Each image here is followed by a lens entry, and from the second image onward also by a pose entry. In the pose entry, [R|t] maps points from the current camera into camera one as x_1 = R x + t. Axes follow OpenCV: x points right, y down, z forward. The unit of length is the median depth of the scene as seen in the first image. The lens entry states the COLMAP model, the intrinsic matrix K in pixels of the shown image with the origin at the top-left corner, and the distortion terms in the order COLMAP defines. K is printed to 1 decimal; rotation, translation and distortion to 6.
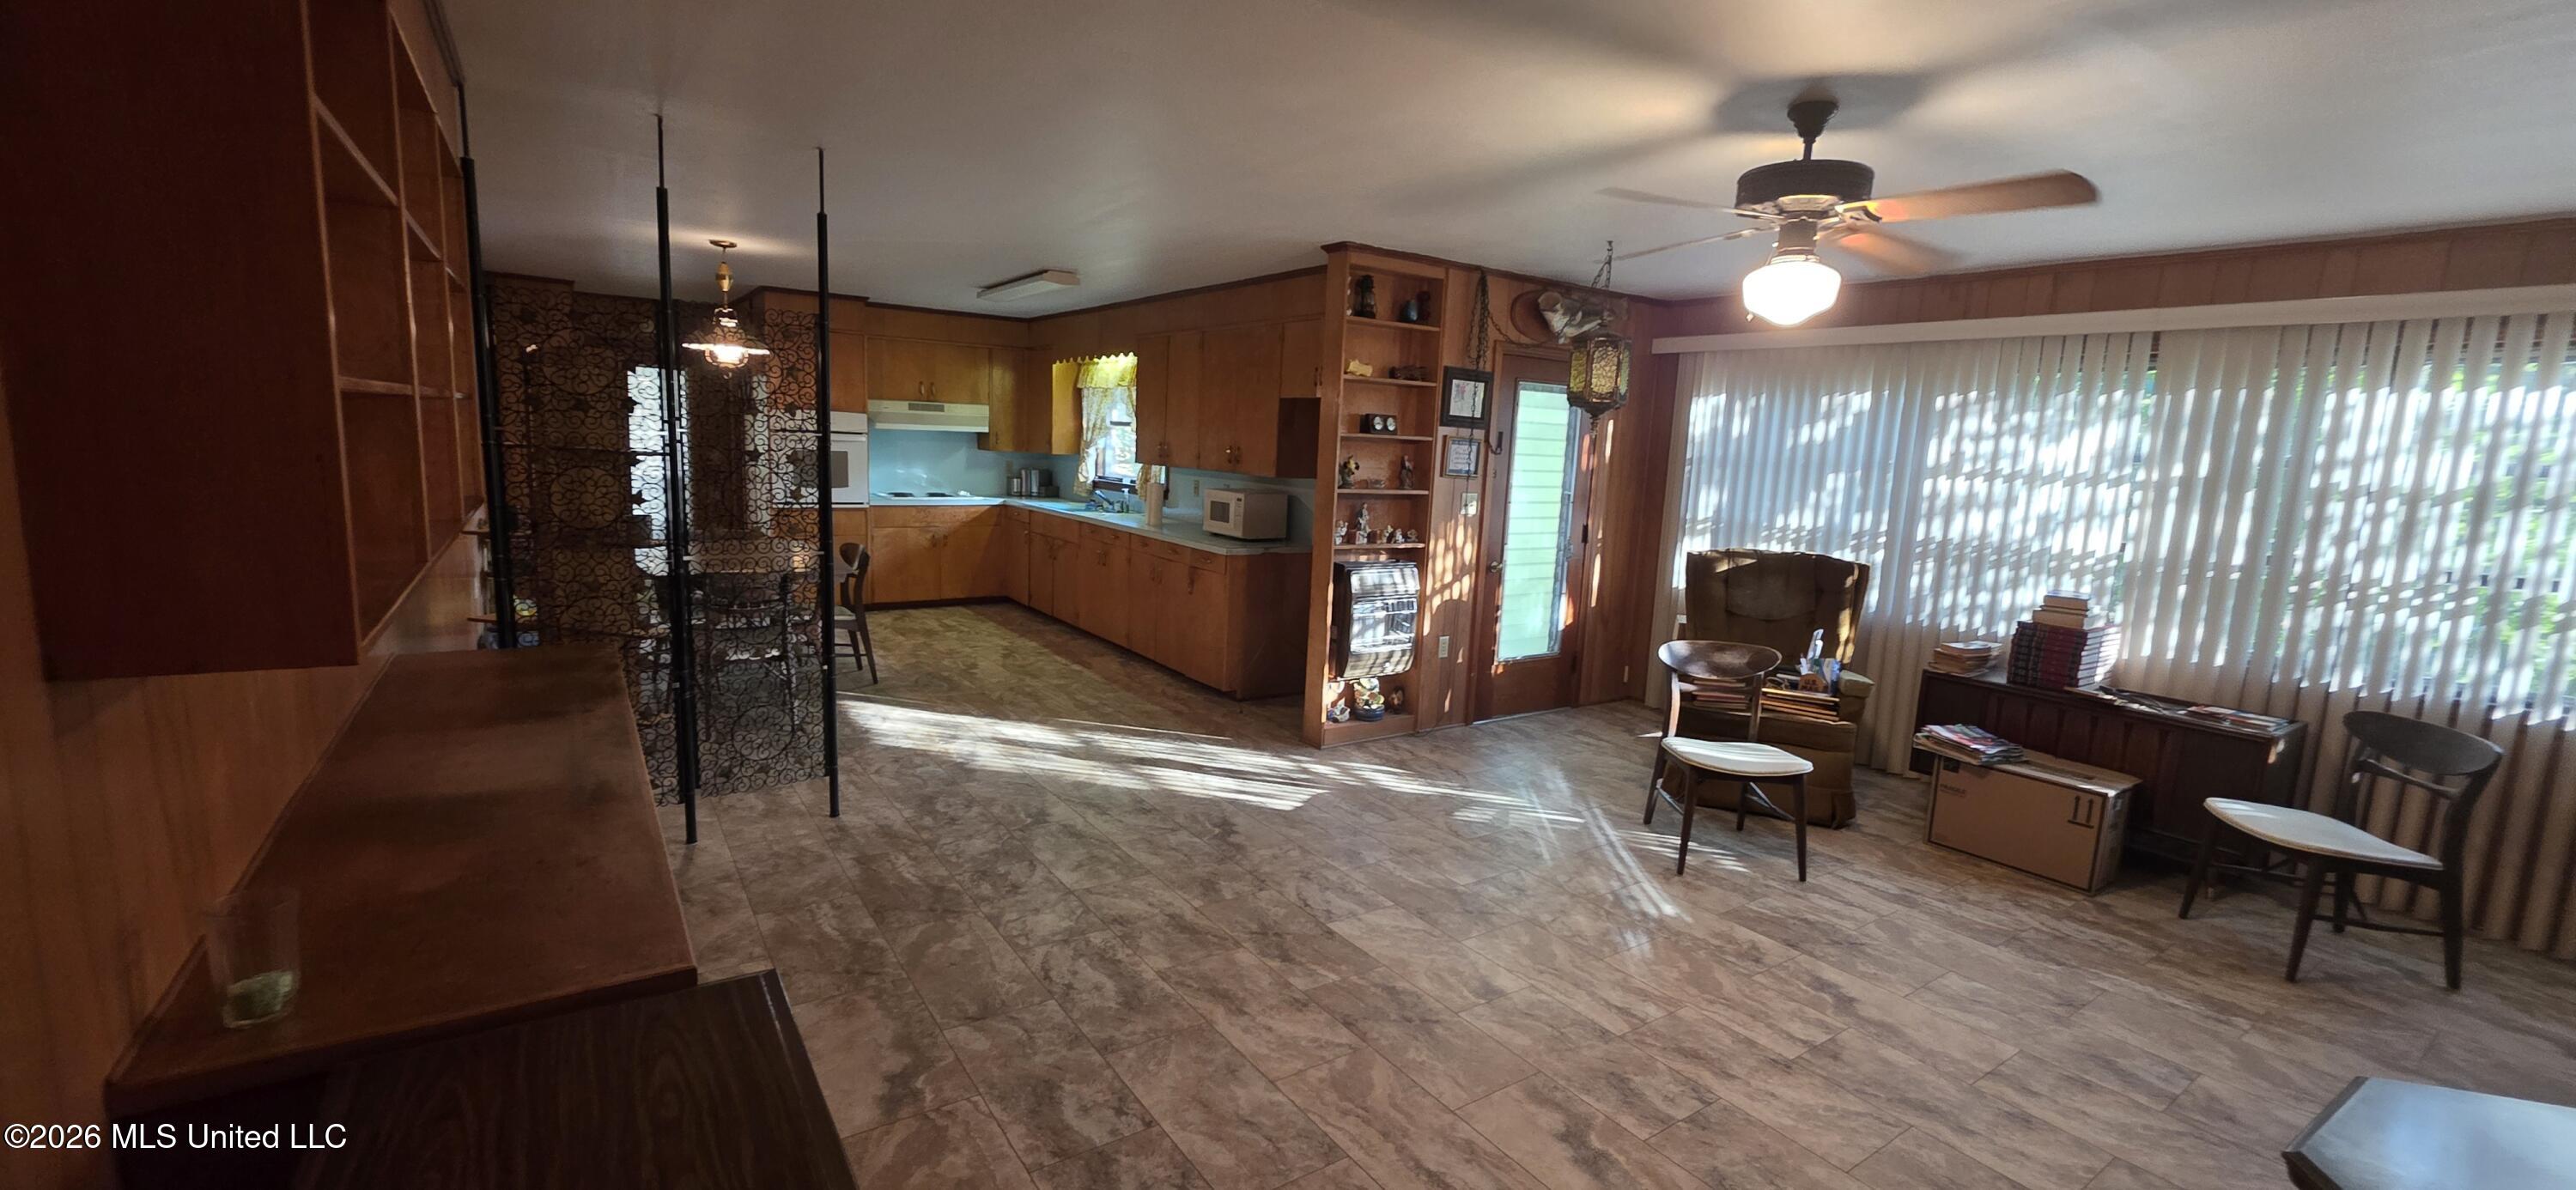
lens RADIAL K [[1033.4, 0, 1280.1], [0, 1033.4, 590.0], [0, 0, 1]] dist [-0.000032, 0.000093]
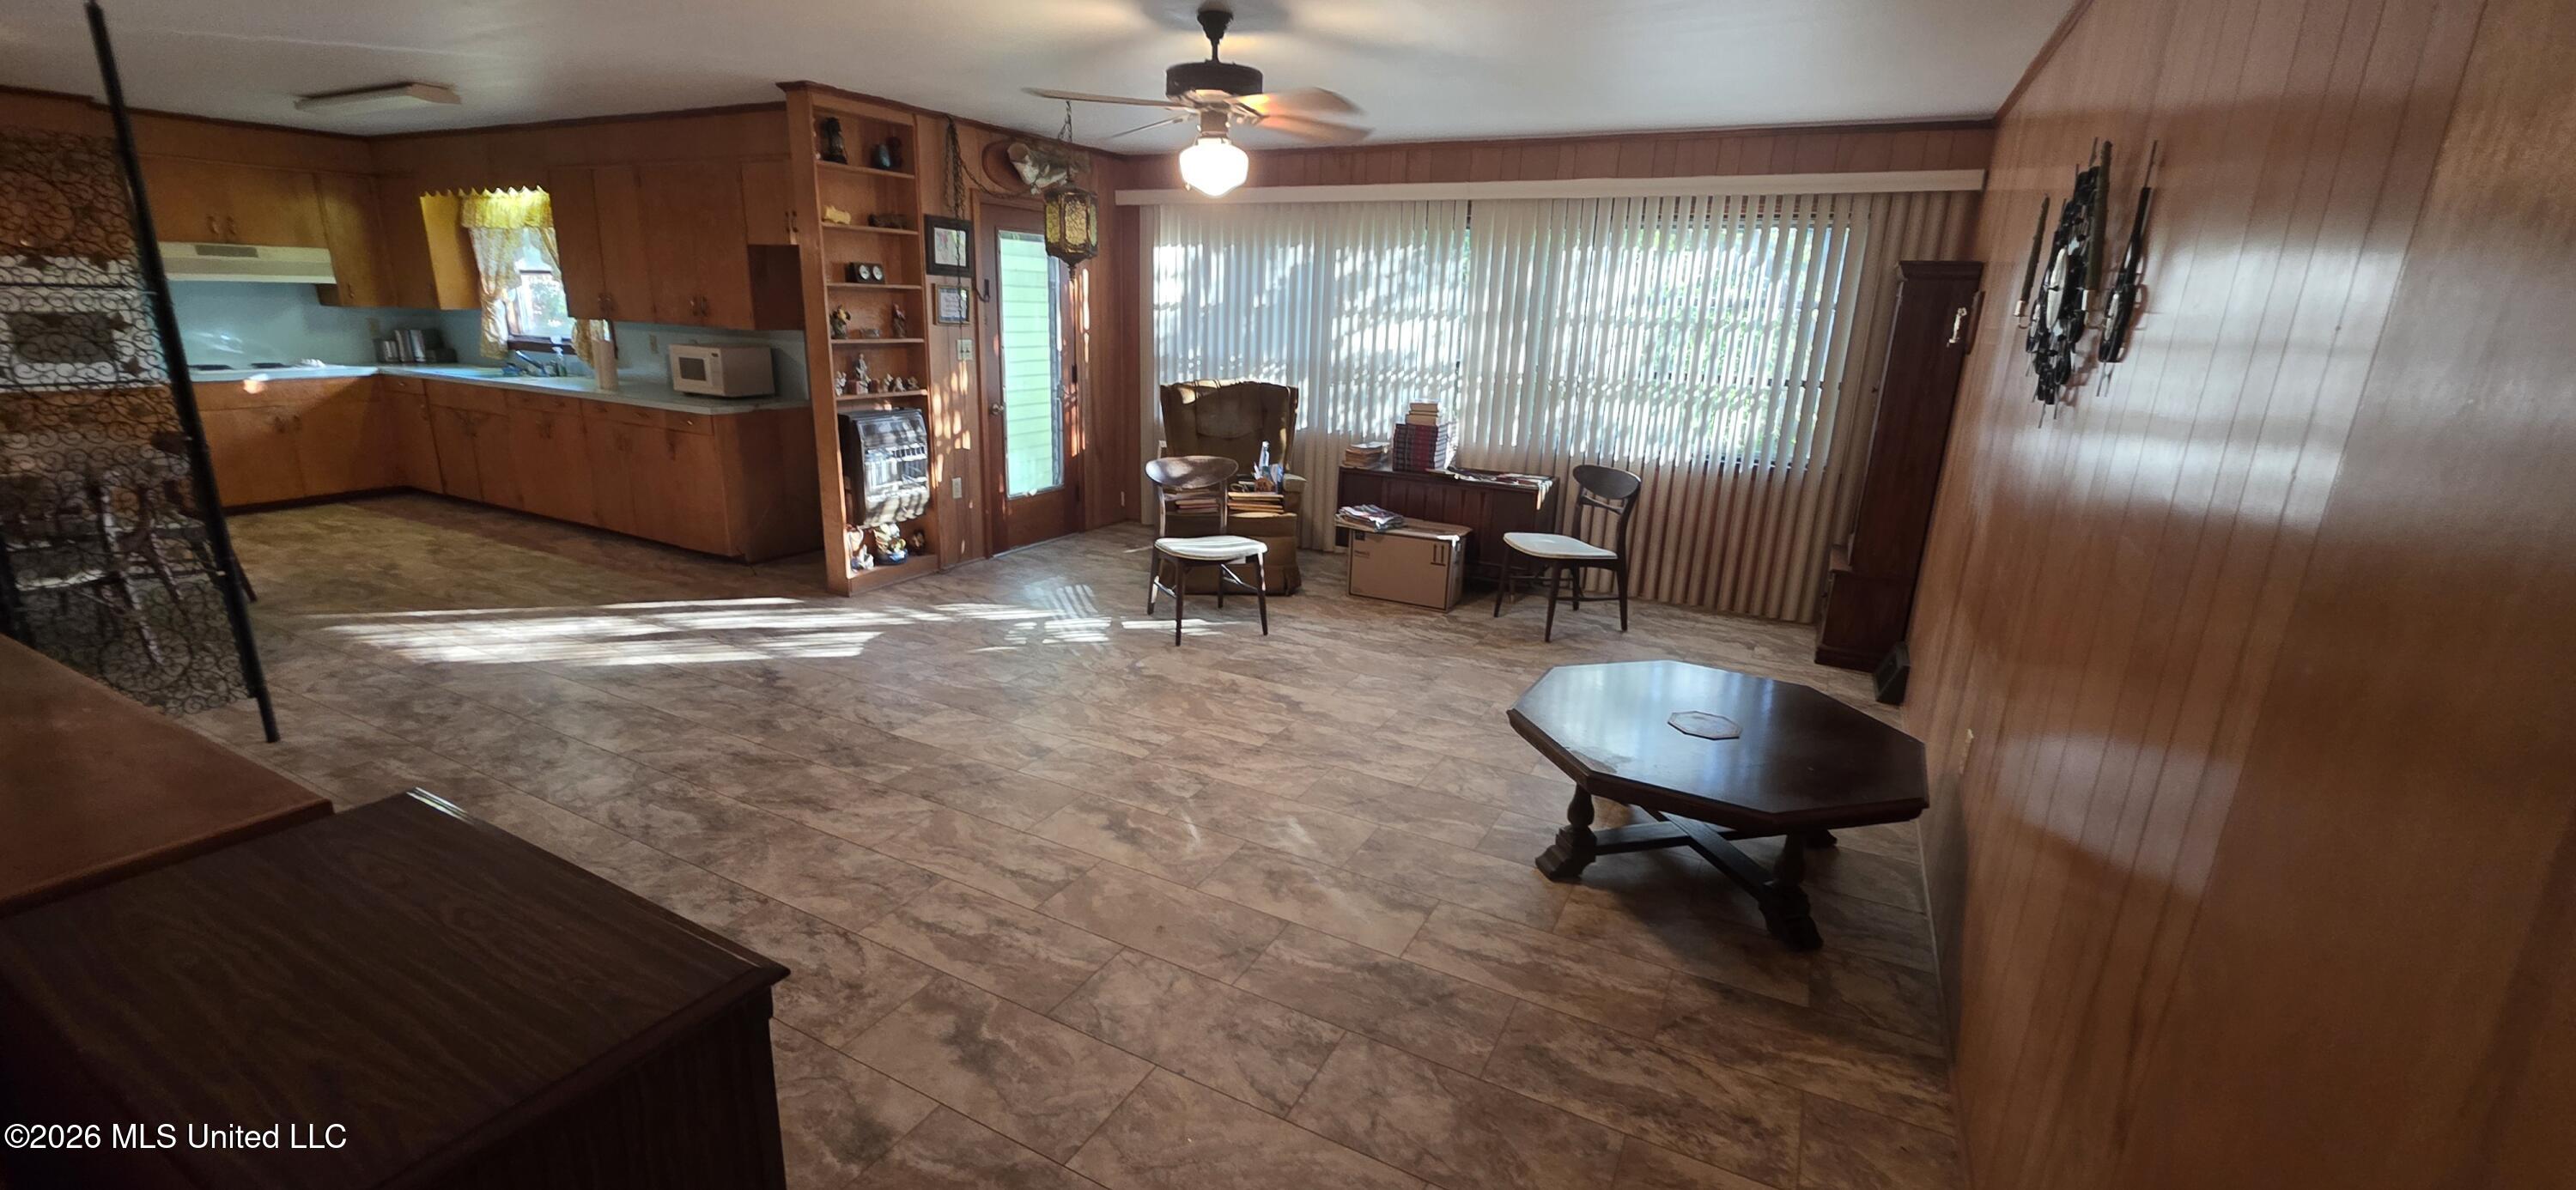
lens RADIAL K [[1033.4, 0, 1280.1], [0, 1033.4, 590.0], [0, 0, 1]] dist [-0.000032, 0.000093]
pose [[0.885688, -0.140172, 0.442615, -0.047530], [0.075313, 0.984086, 0.160945, 0.017210], [-0.458131, -0.109213, 0.882150, -0.151792]]
